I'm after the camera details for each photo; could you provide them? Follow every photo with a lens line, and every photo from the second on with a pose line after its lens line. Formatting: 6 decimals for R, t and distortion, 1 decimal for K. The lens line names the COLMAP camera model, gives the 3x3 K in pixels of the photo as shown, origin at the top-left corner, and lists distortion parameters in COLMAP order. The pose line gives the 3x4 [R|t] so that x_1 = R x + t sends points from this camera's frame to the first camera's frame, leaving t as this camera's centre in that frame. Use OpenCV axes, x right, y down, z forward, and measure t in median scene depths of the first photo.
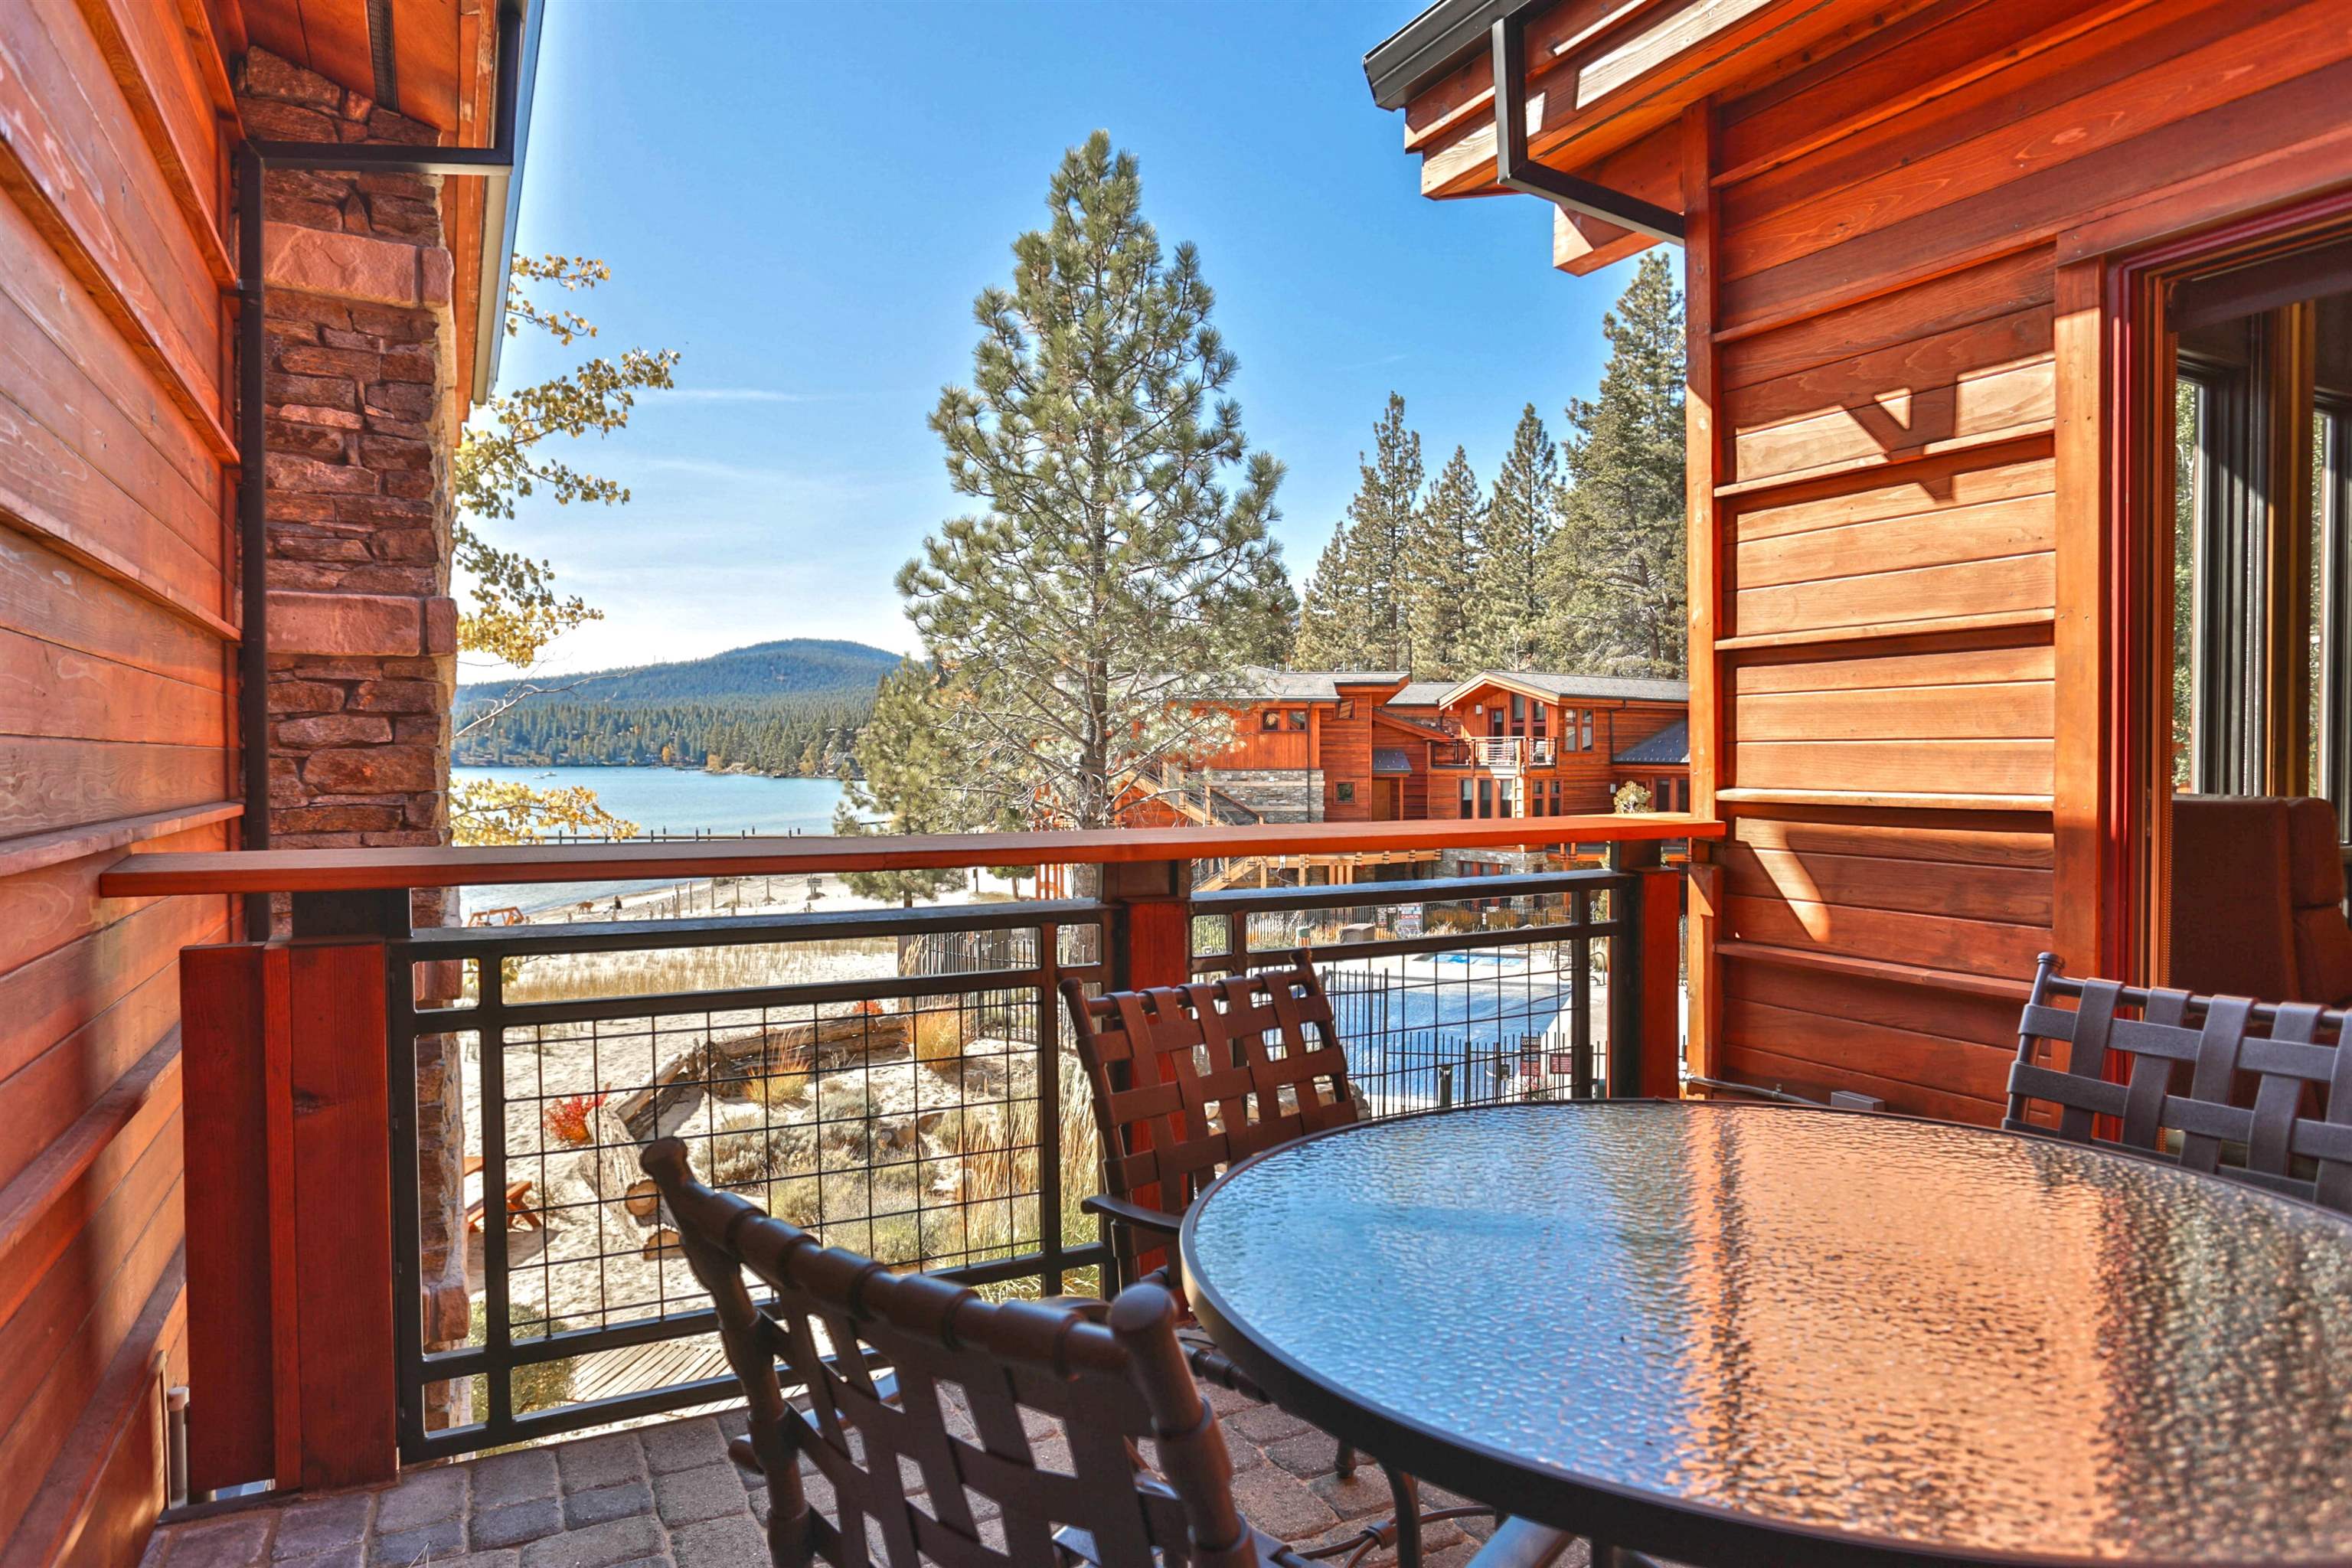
lens RADIAL K [[1377.9, 0, 1176.0], [0, 1377.9, 784.0], [0, 0, 1]] dist [-0.052081, 0.003024]
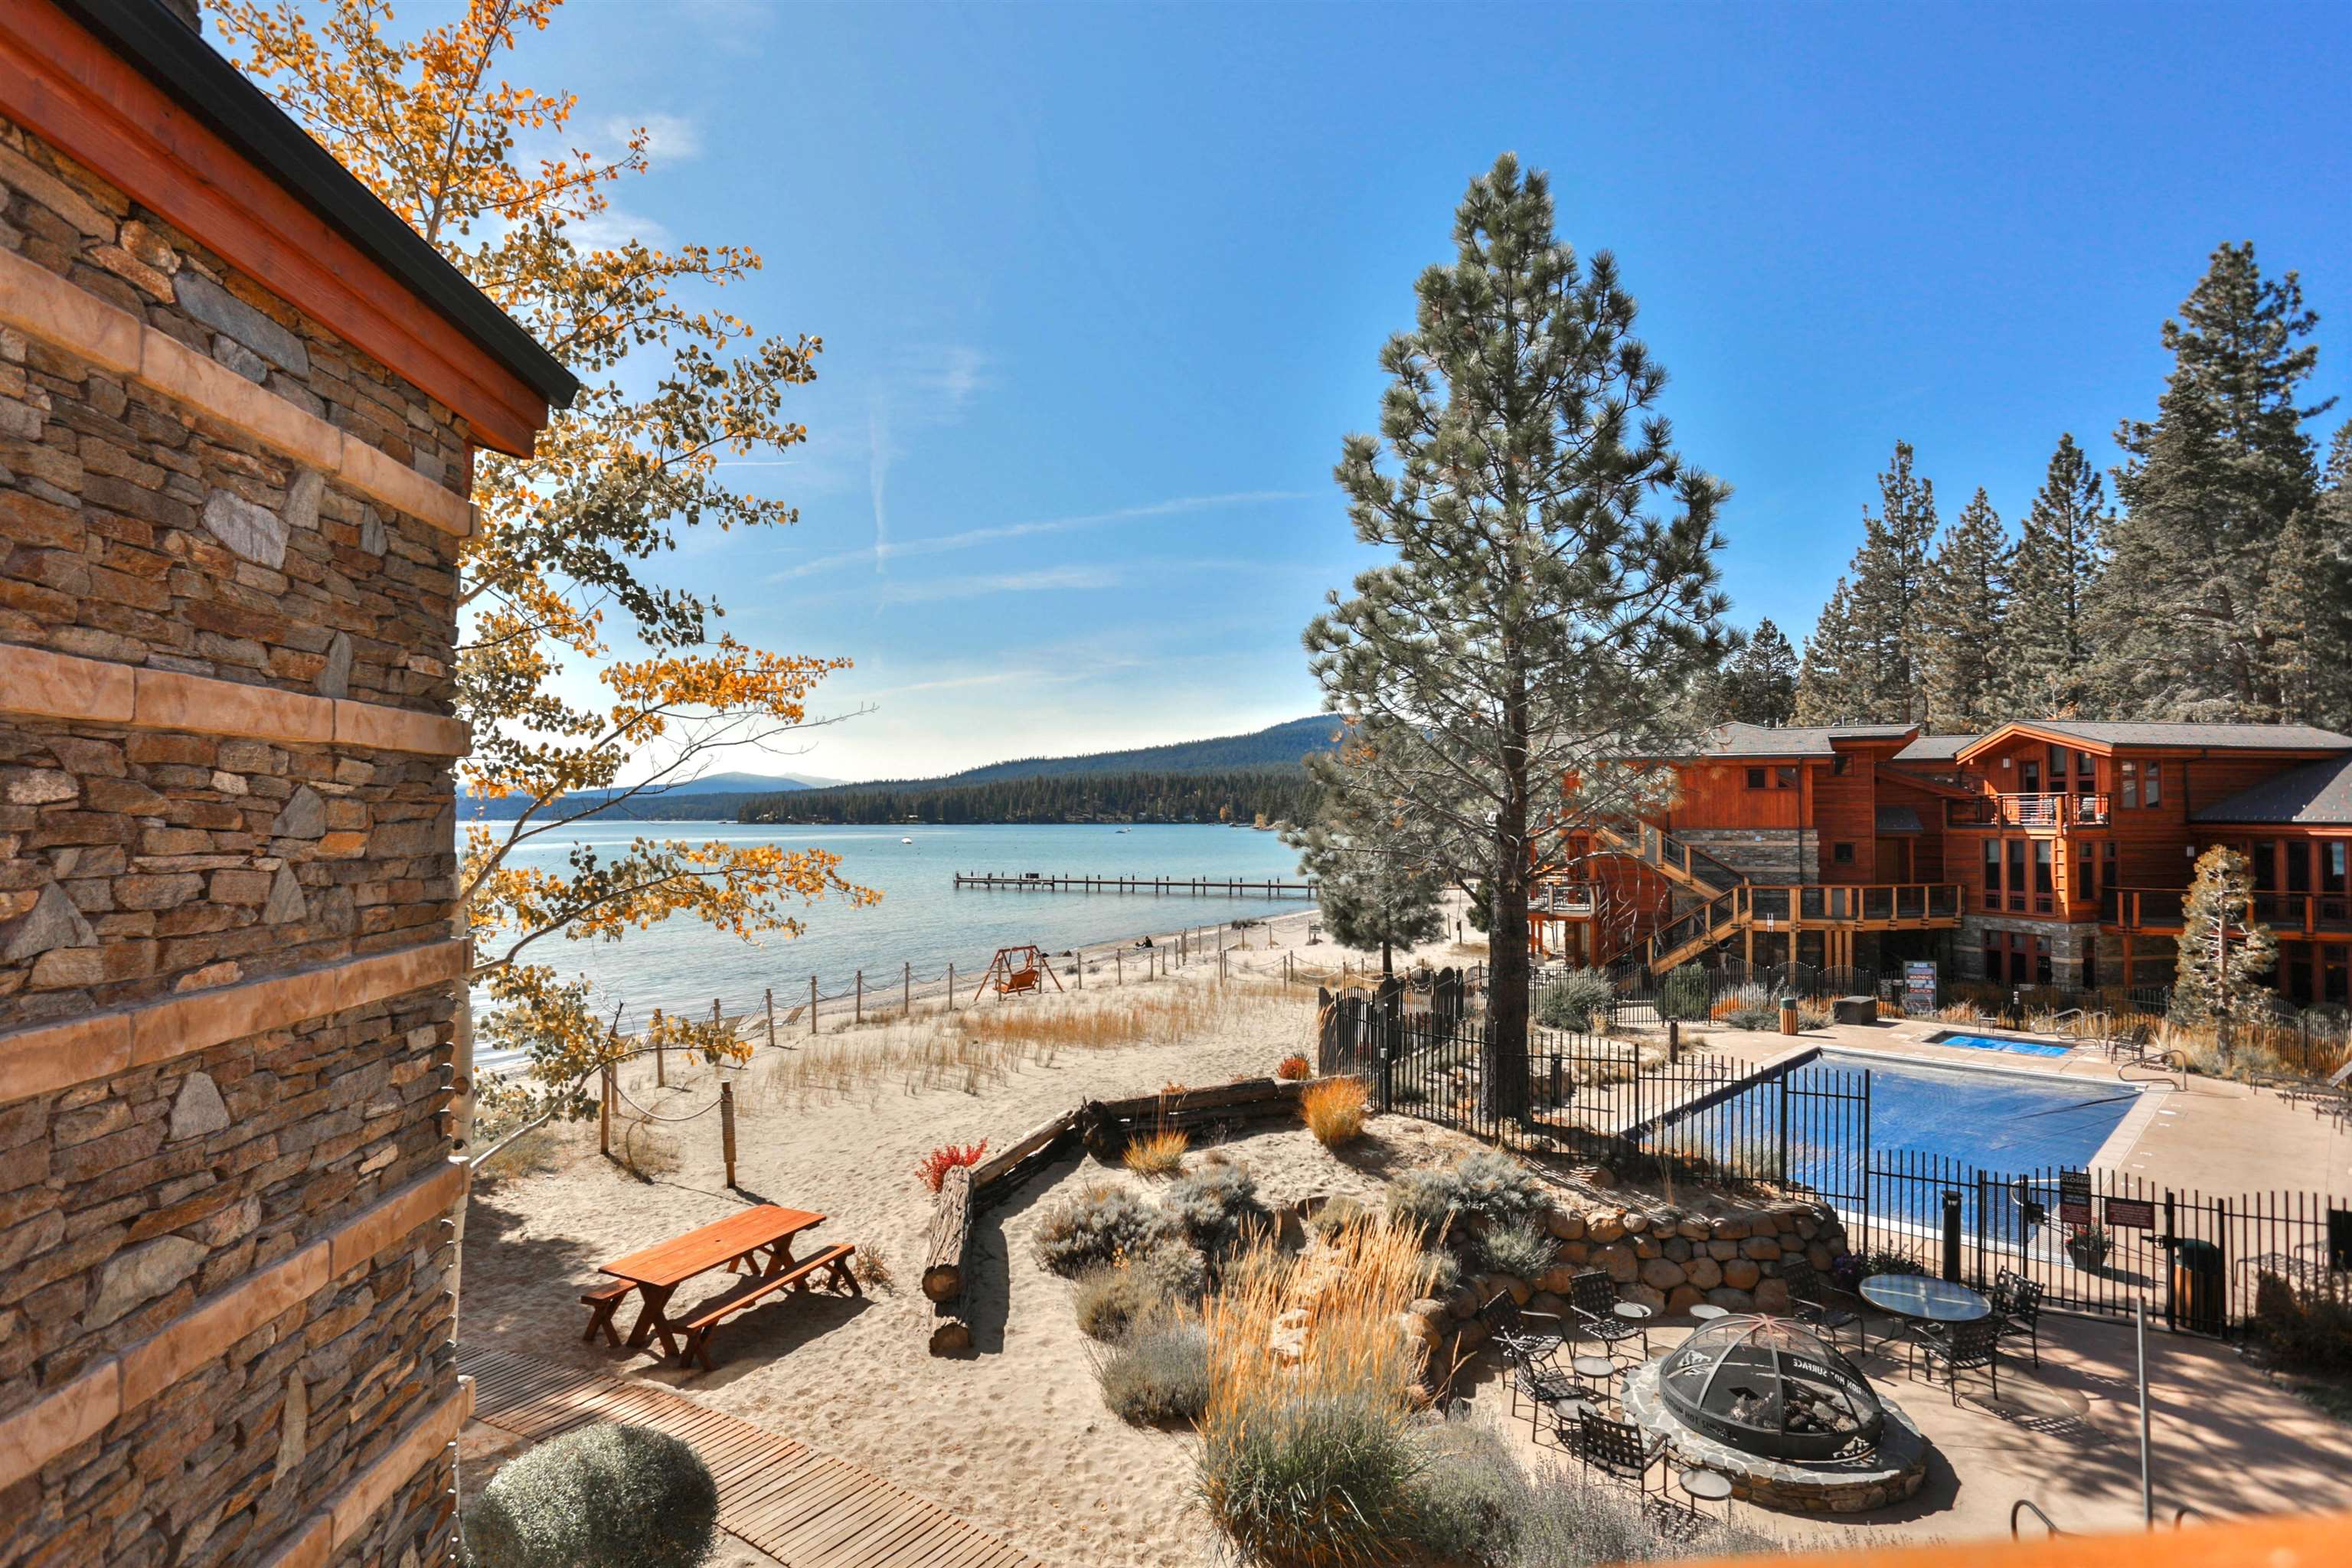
lens RADIAL K [[1219.4, 0, 1161.2], [0, 1219.4, 783.6], [0, 0, 1]] dist [-0.063747, 0.031269]
pose [[0.918926, -0.010169, -0.394298, 0.017069], [-0.008027, 0.998978, -0.044471, -0.001294], [0.394348, 0.044031, 0.917906, 0.058908]]
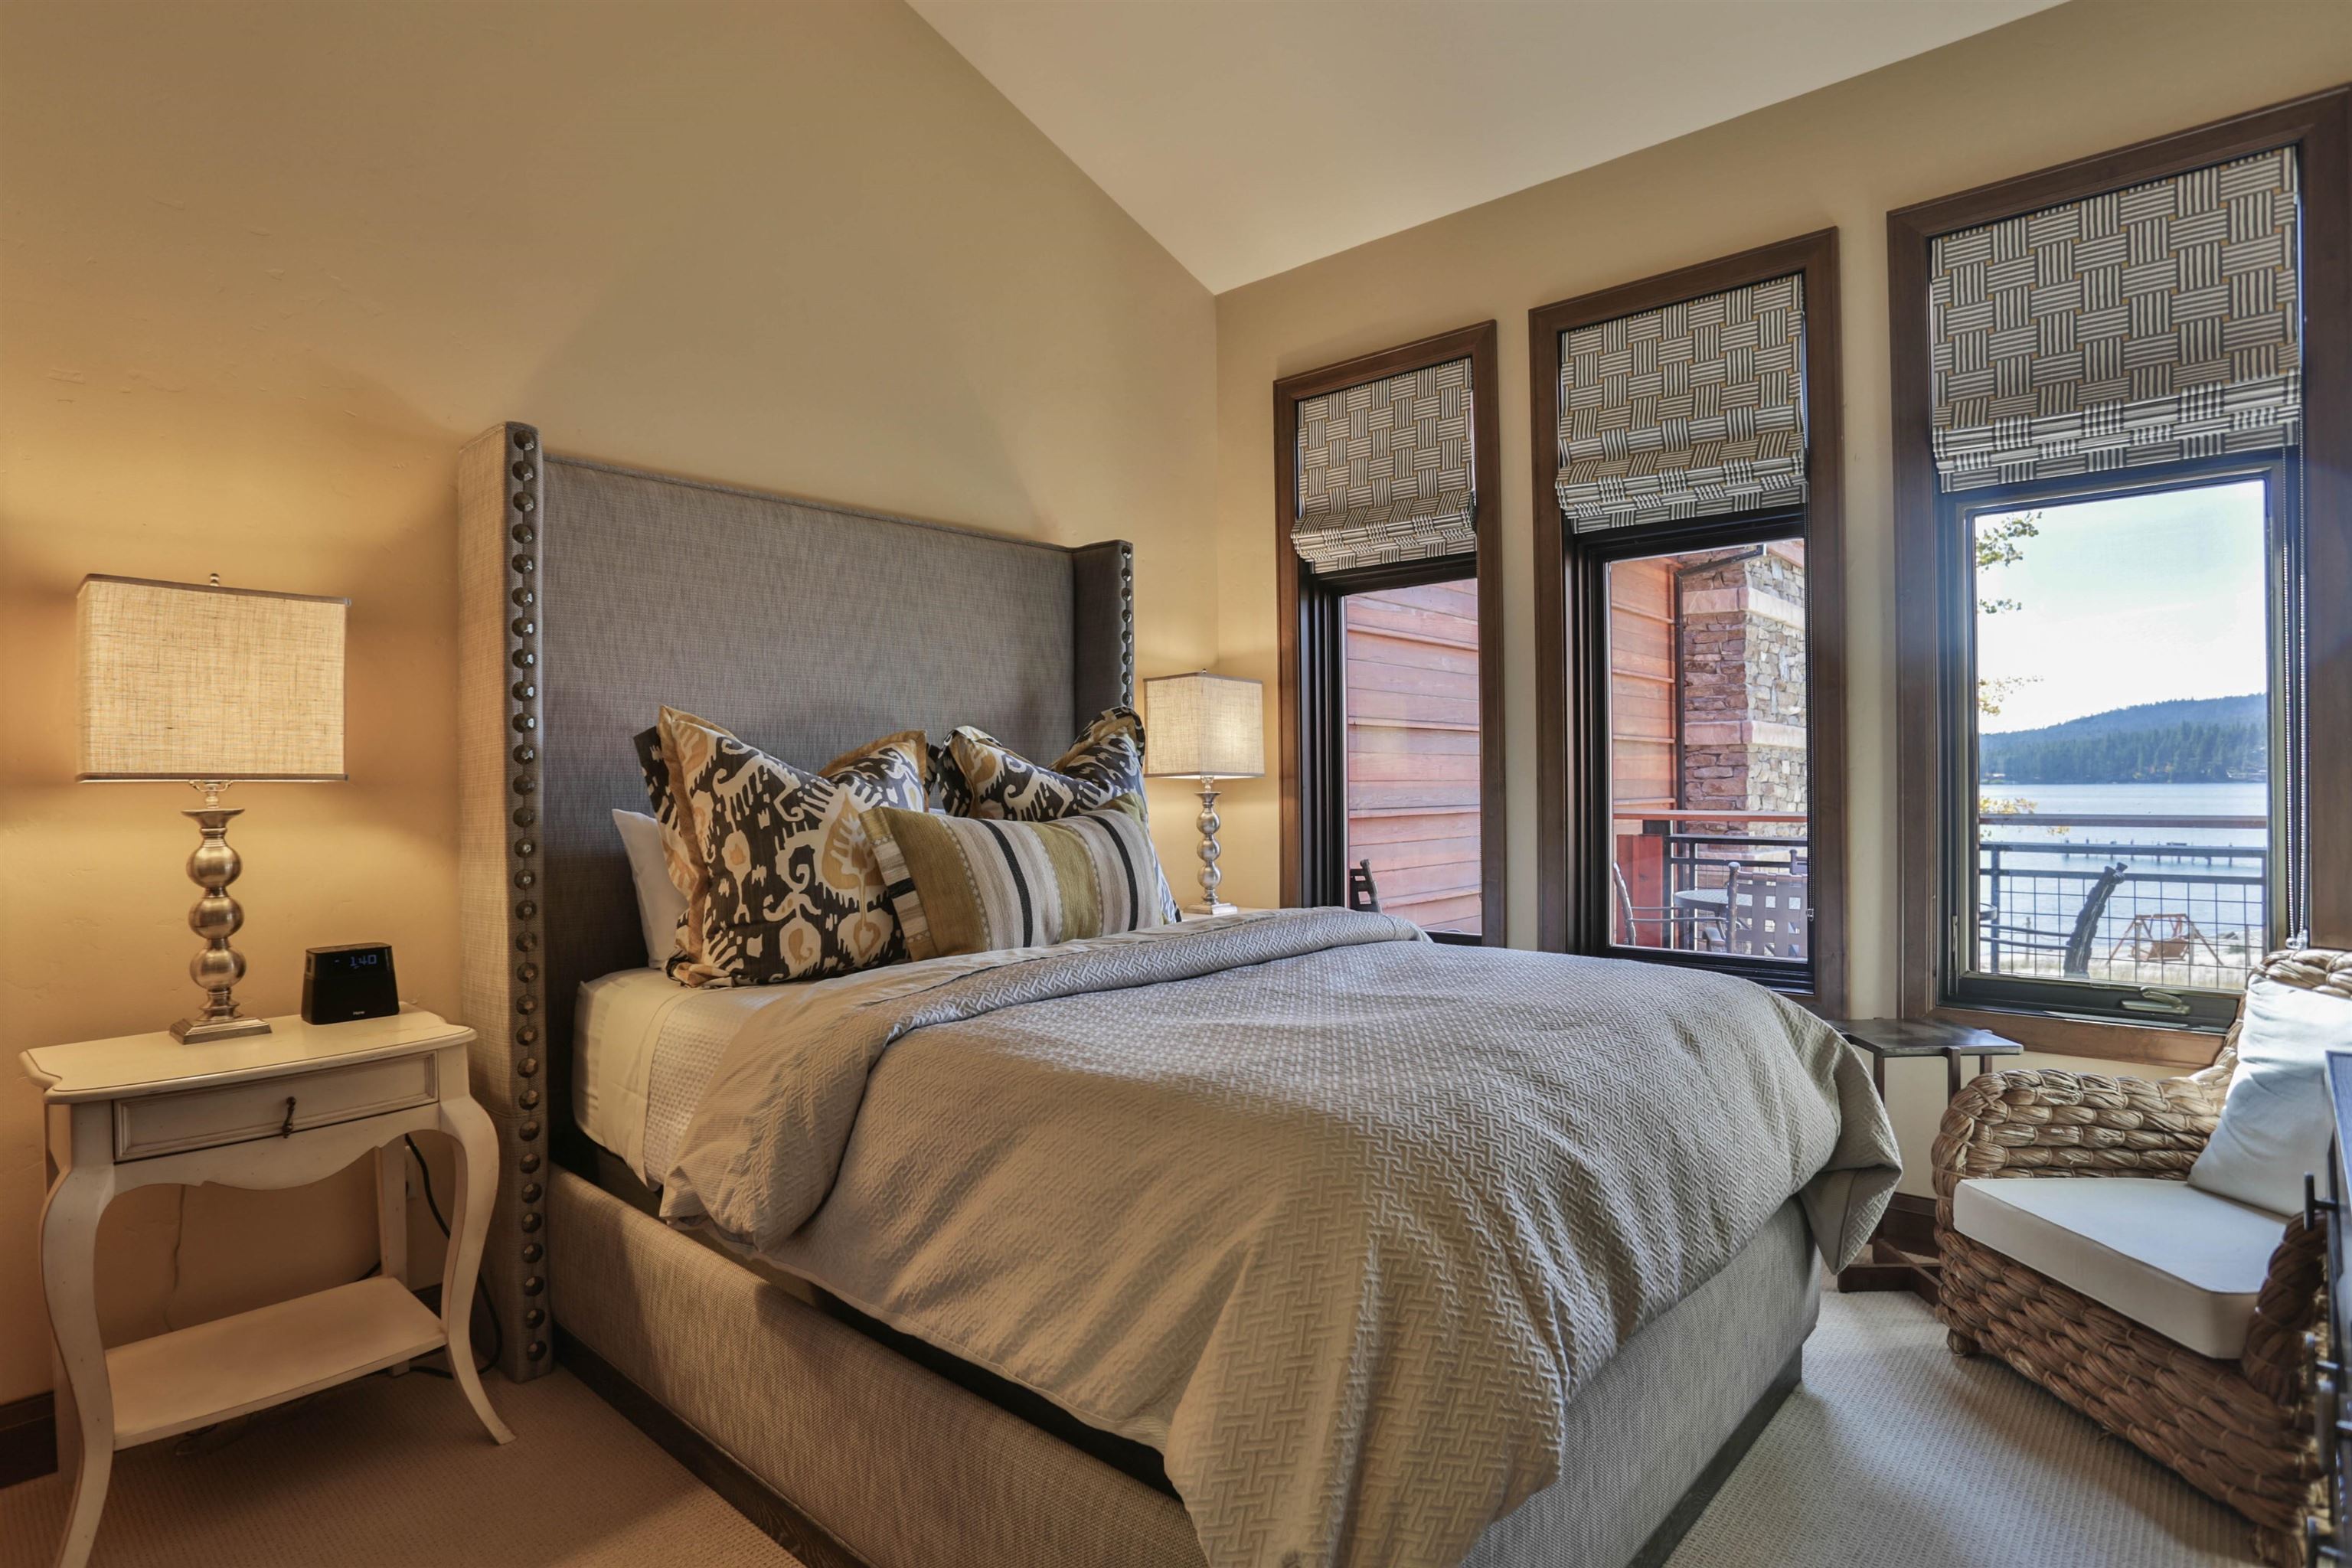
lens RADIAL K [[1219.4, 0, 1161.2], [0, 1219.4, 783.6], [0, 0, 1]] dist [-0.063747, 0.031269]
pose [[0.344652, 0.000705, -0.938730, 0.076705], [-0.011473, 0.999928, -0.003461, 0.000240], [0.938660, 0.011963, 0.344635, -0.052895]]
